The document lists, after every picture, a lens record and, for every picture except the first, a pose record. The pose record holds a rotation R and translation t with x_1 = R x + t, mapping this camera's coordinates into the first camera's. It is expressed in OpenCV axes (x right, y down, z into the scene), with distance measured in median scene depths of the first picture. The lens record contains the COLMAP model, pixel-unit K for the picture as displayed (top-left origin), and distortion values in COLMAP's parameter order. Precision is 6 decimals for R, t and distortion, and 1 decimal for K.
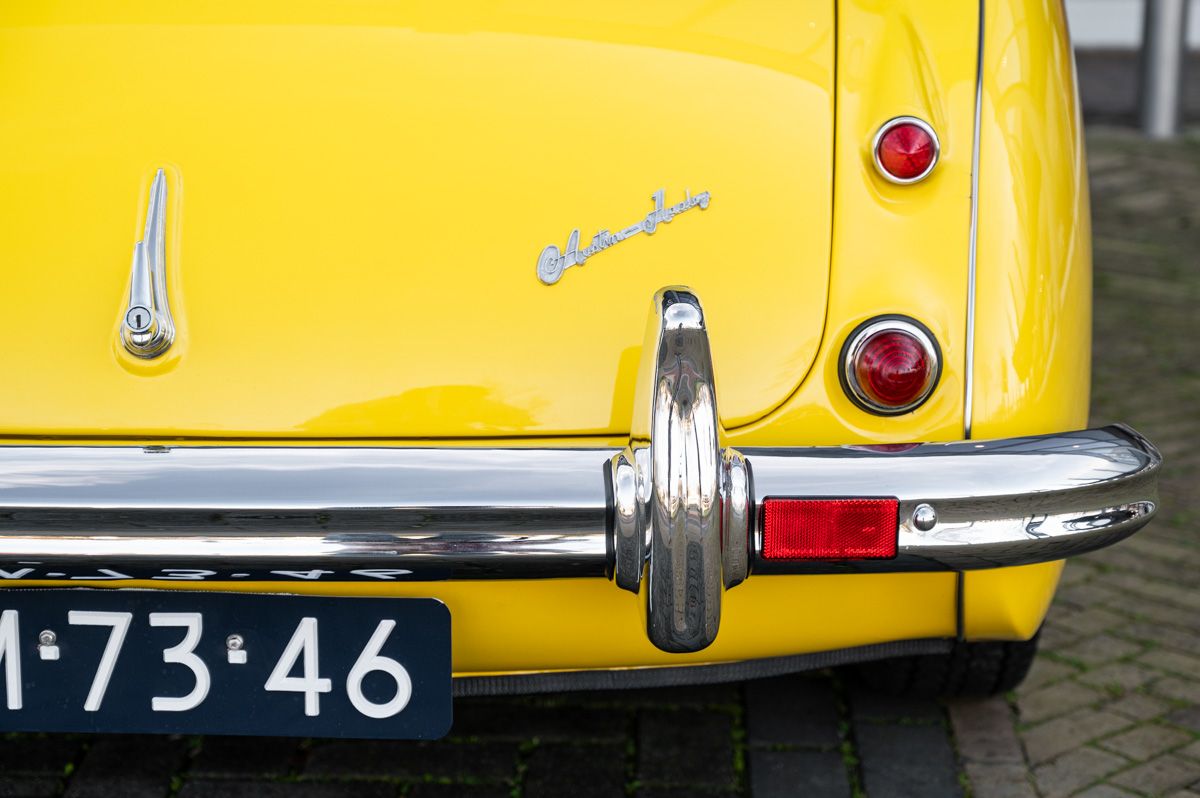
lens RADIAL K [[2676.1, 0, 600.0], [0, 2676.1, 399.0], [0, 0, 1]] dist [0.040442, 0.263345]
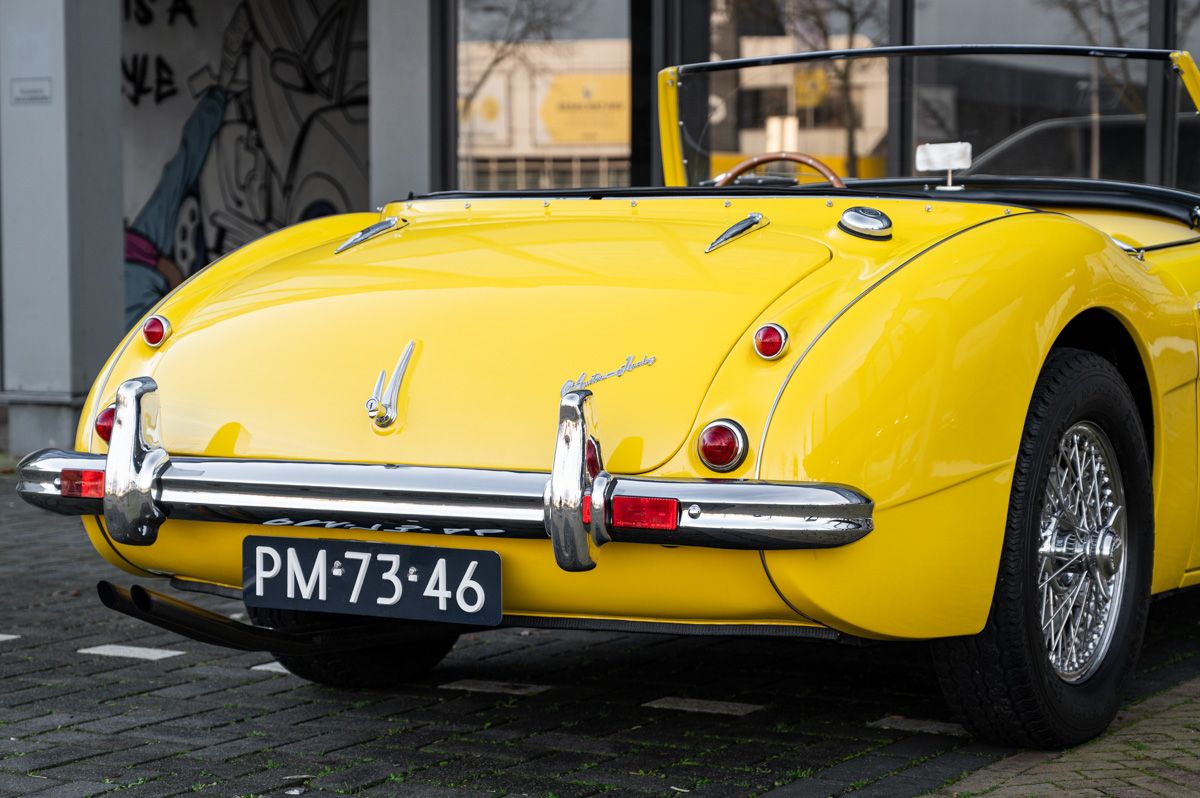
lens RADIAL K [[2789.7, 0, 666.9], [0, 2789.7, 400.6], [0, 0, 1]] dist [-0.003201, 0.161328]
pose [[0.883670, 0.018133, -0.467759, 1.009651], [-0.104042, 0.981864, -0.158490, 0.277235], [0.456402, 0.188719, 0.869530, -0.759215]]
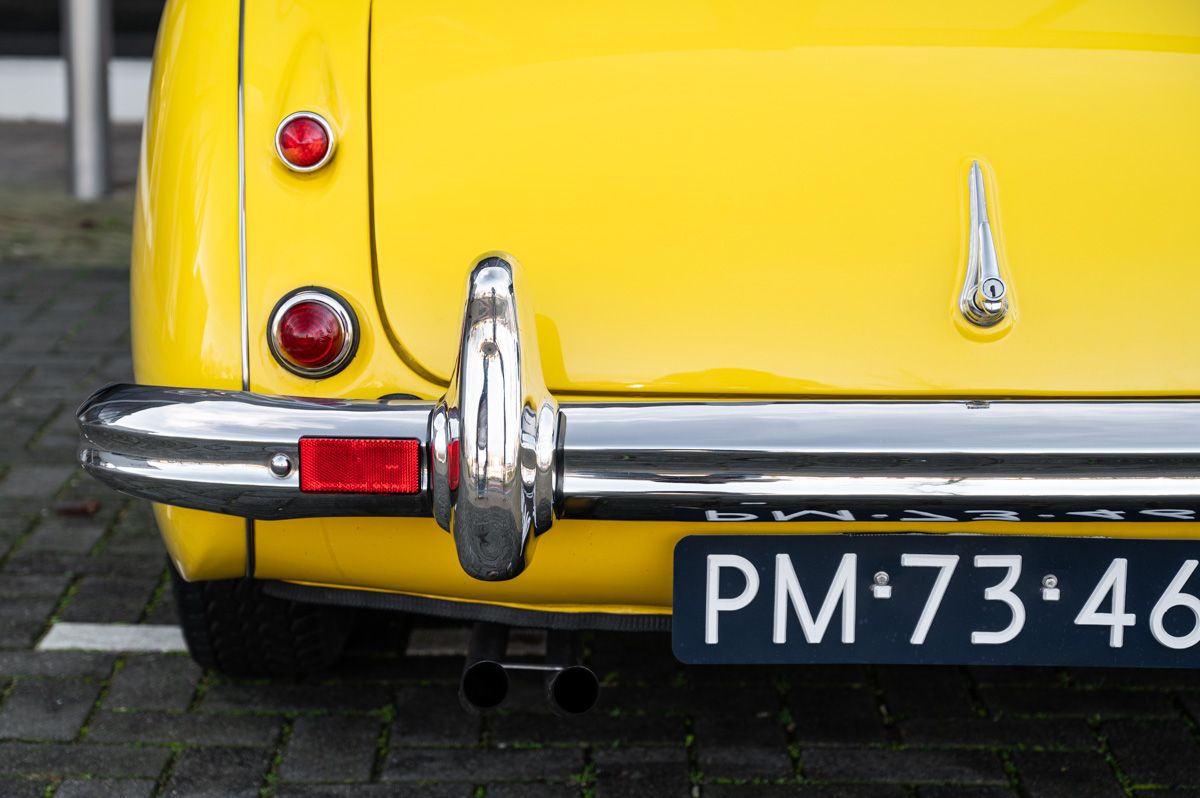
lens RADIAL K [[2683.6, 0, 529.9], [0, 2683.6, 470.3], [0, 0, 1]] dist [0.004352, 0.447259]
pose [[0.999988, -0.004638, 0.001792, -0.354614], [0.004666, 0.999862, -0.015963, 0.061067], [-0.001718, 0.015971, 0.999871, -0.123177]]
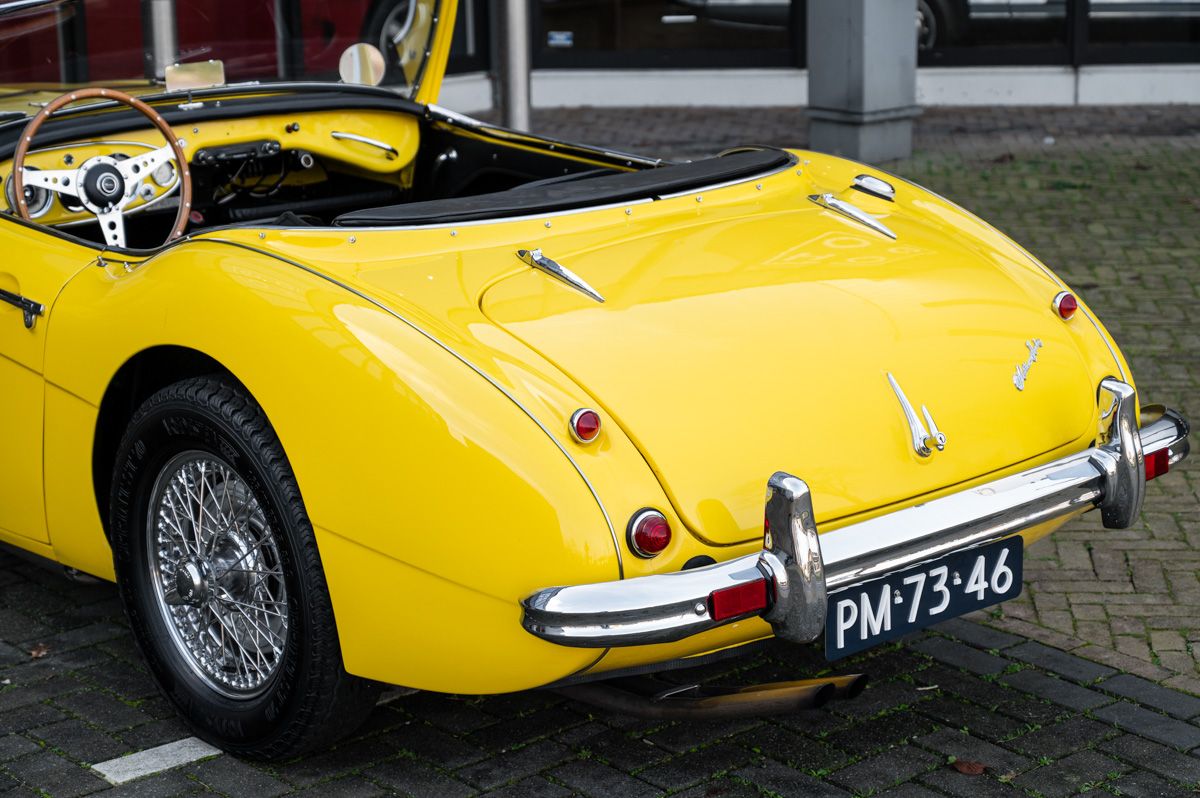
lens RADIAL K [[2544.9, 0, 564.8], [0, 2544.9, 426.5], [0, 0, 1]] dist [0.007347, 0.487198]
pose [[0.749881, -0.195887, 0.631907, -1.685584], [0.191019, 0.978587, 0.076674, -0.253126], [-0.633396, 0.063210, 0.771242, -0.429213]]
